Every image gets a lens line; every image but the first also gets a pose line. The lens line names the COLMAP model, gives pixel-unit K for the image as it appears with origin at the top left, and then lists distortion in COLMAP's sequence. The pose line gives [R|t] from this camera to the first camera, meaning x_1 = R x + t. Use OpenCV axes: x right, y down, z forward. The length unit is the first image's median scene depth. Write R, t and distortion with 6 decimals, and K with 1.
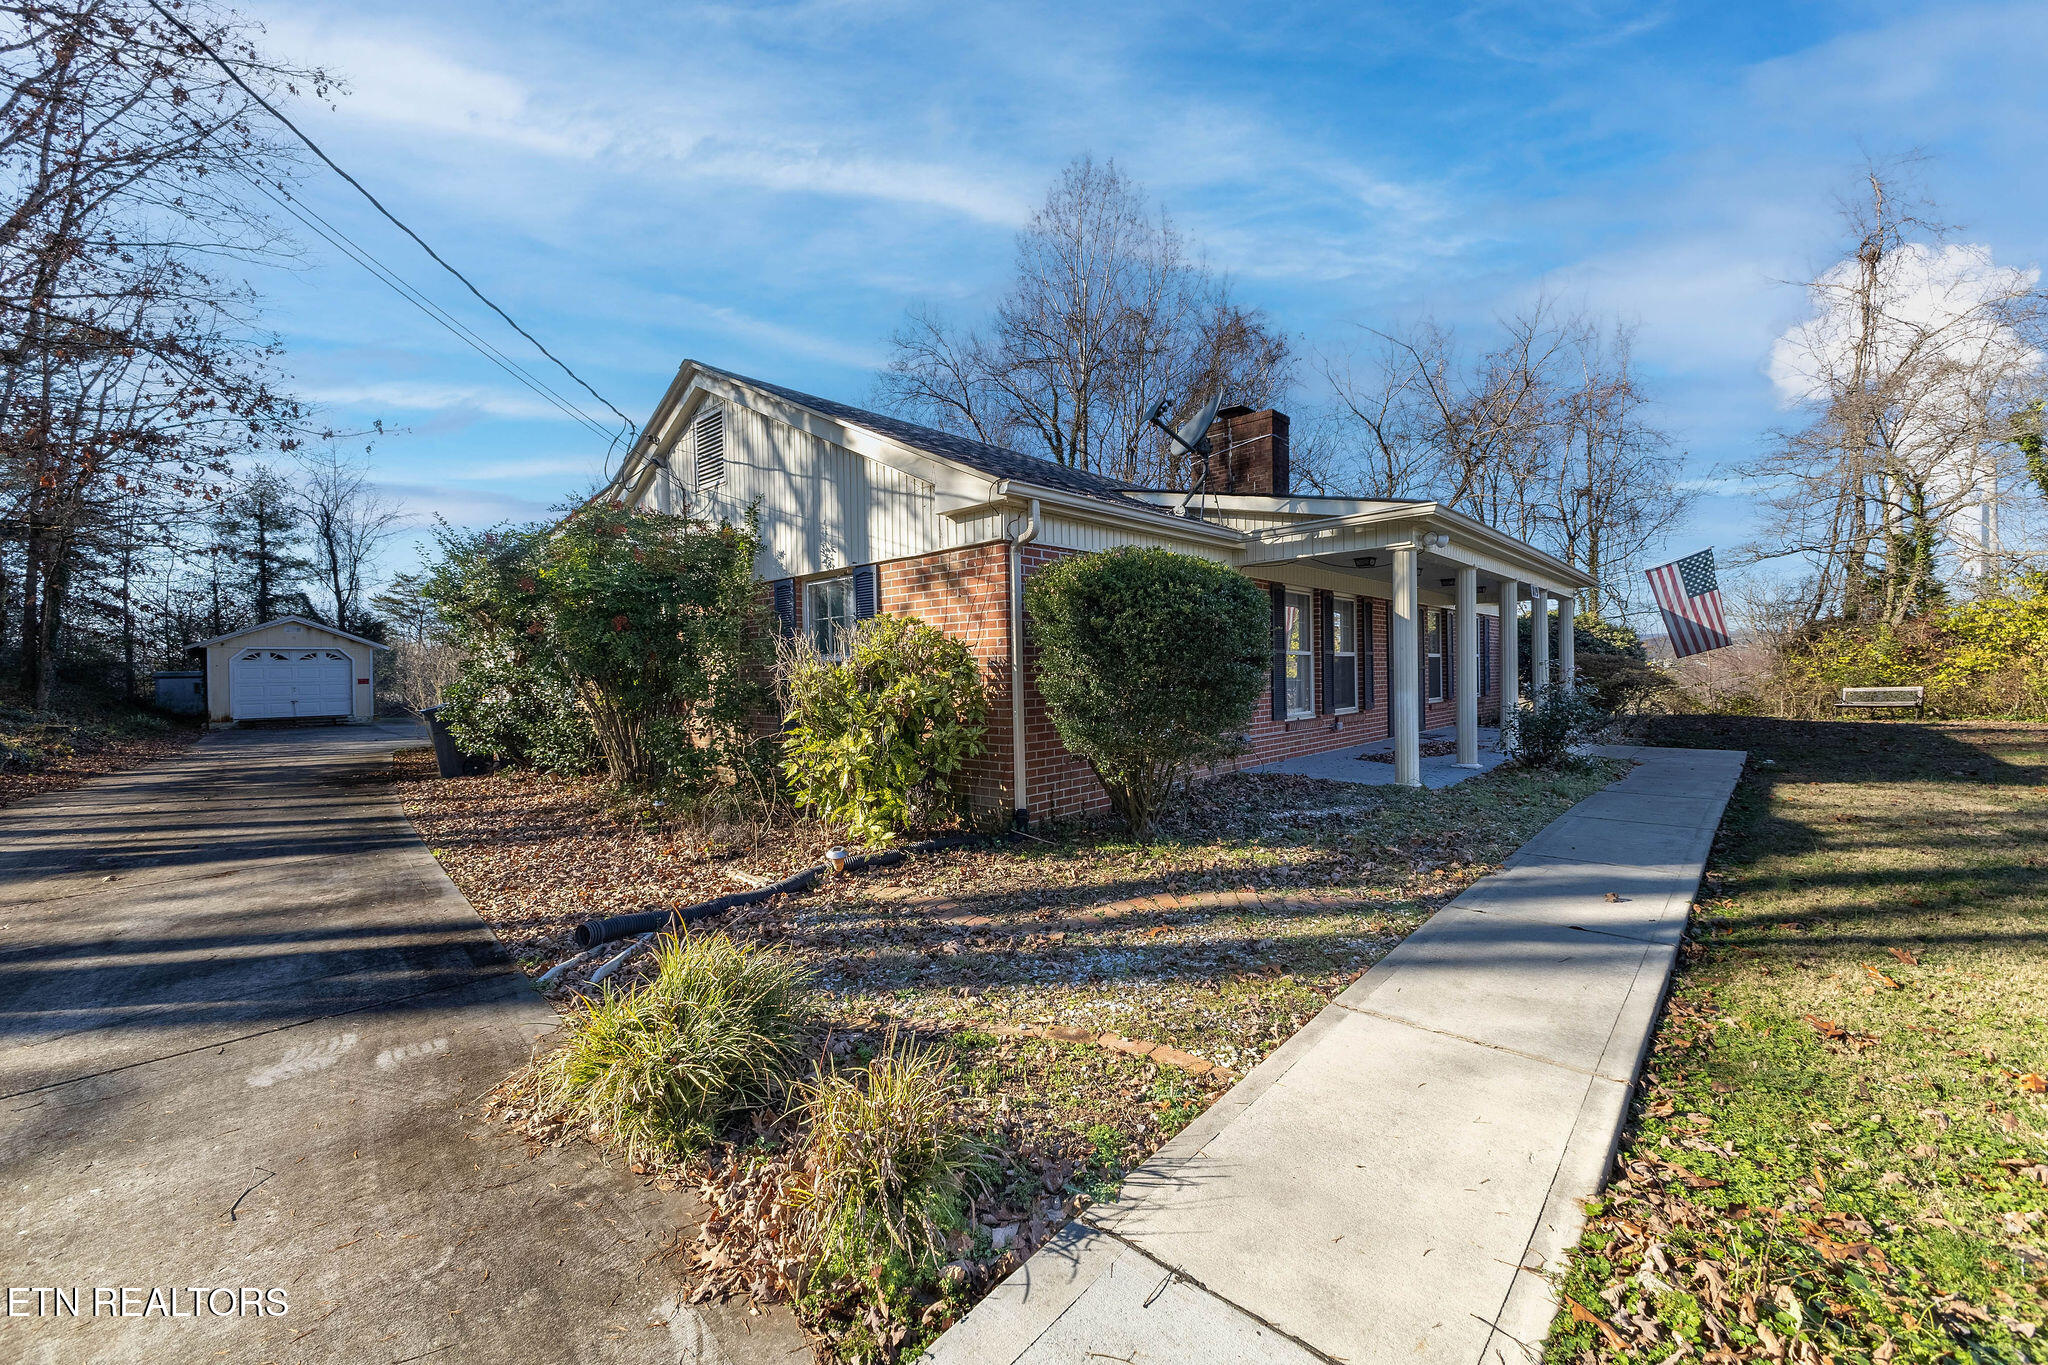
lens RADIAL K [[794.2, 0, 1042.7], [0, 794.2, 679.9], [0, 0, 1]] dist [0.018819, -0.005226]
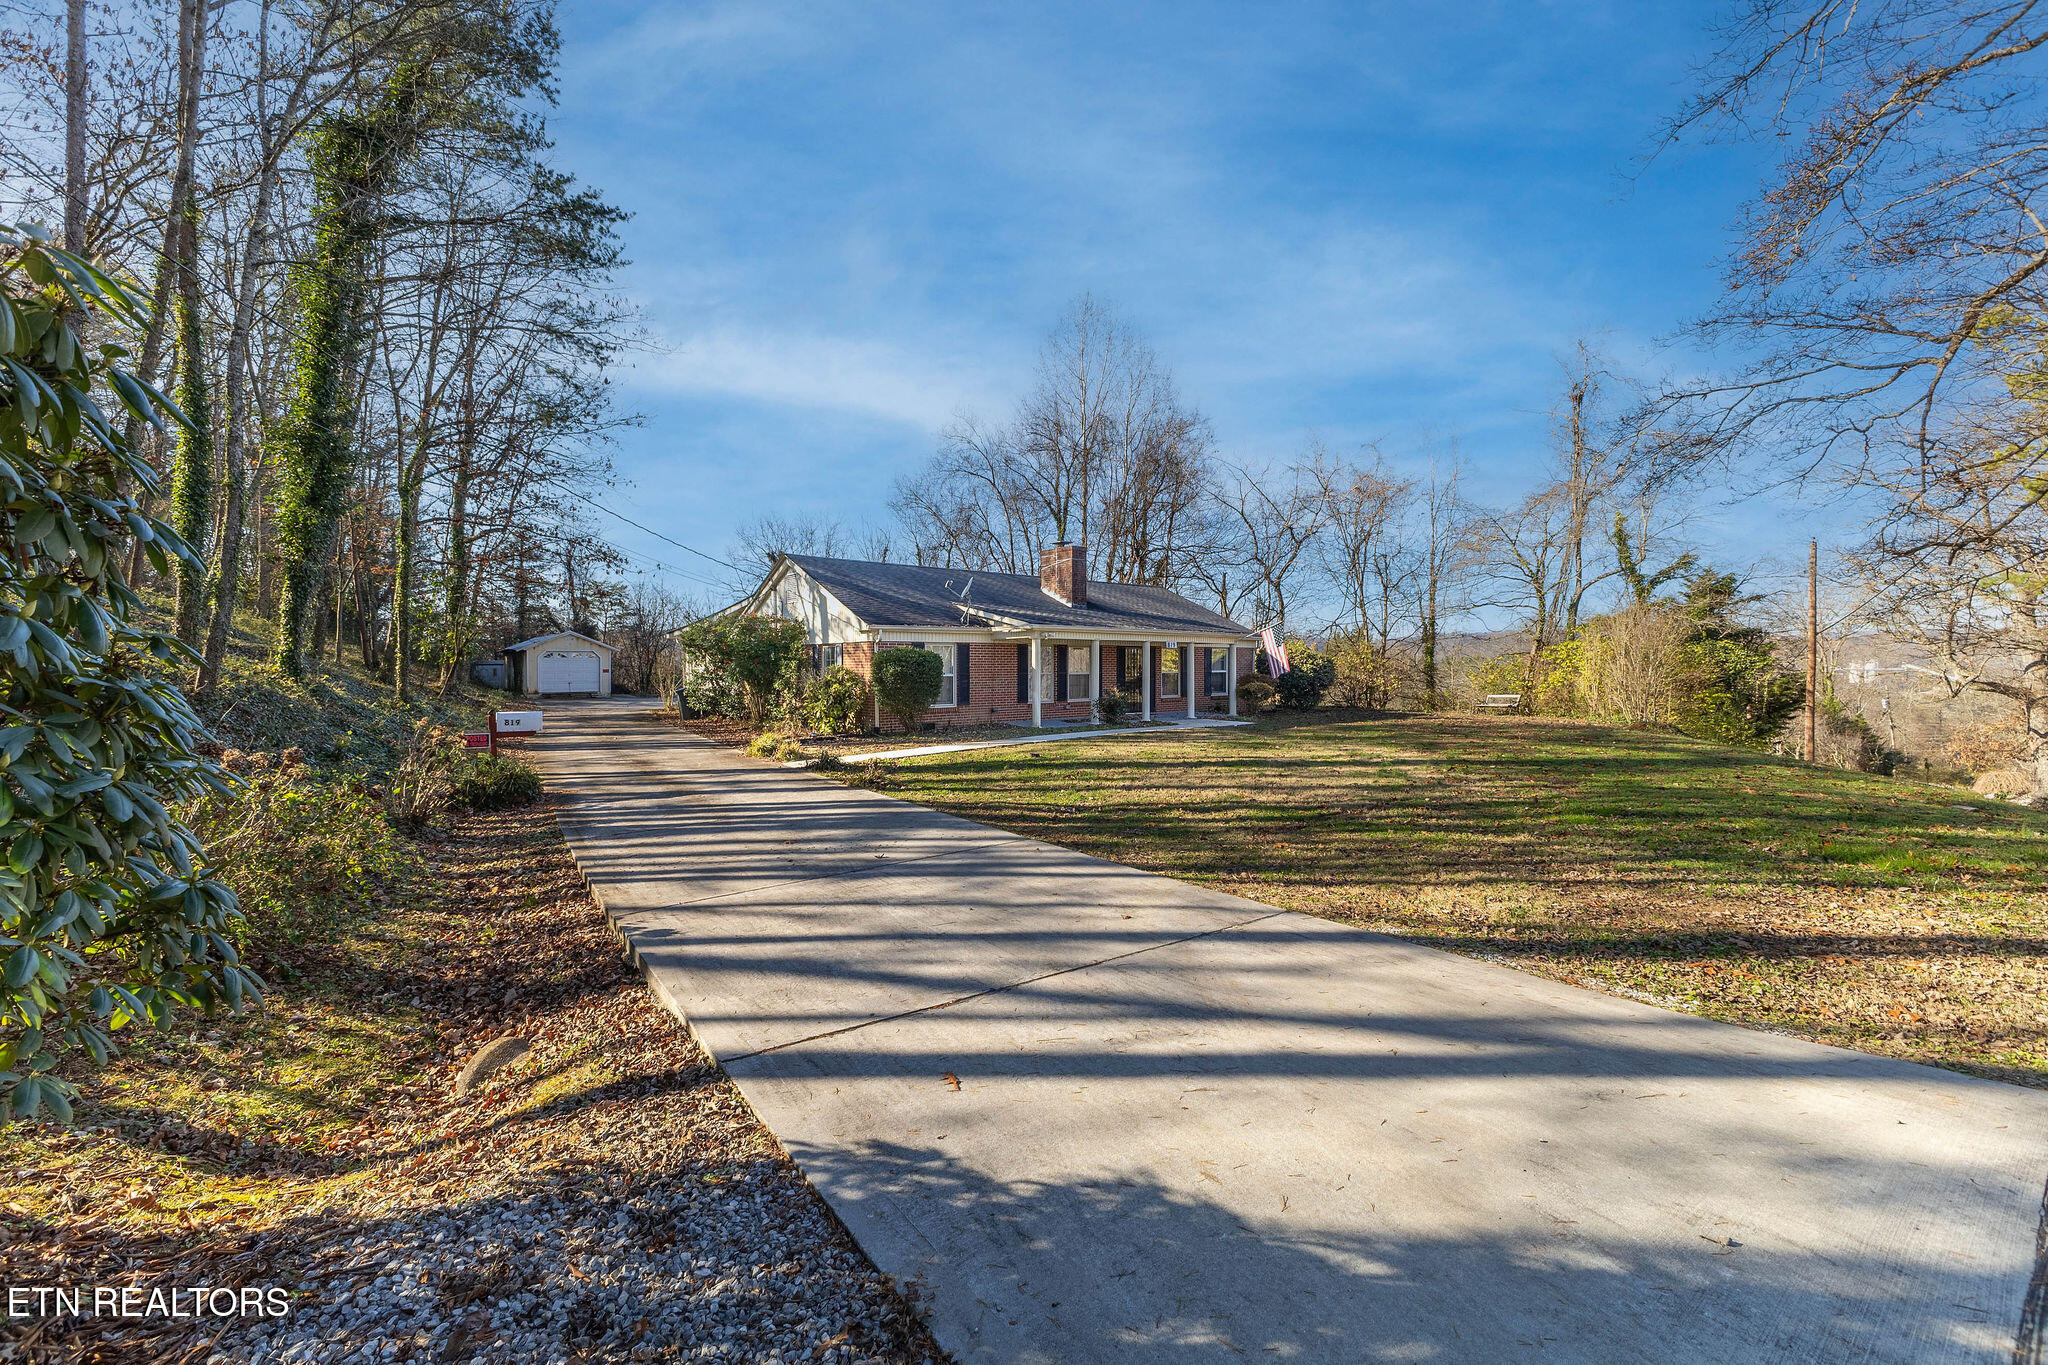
lens RADIAL K [[794.2, 0, 1042.7], [0, 794.2, 679.9], [0, 0, 1]] dist [0.018819, -0.005226]
pose [[0.990280, 0.021971, -0.137340, 0.649506], [-0.020485, 0.999715, 0.012223, -0.045398], [0.137570, -0.009291, 0.990448, -1.244083]]
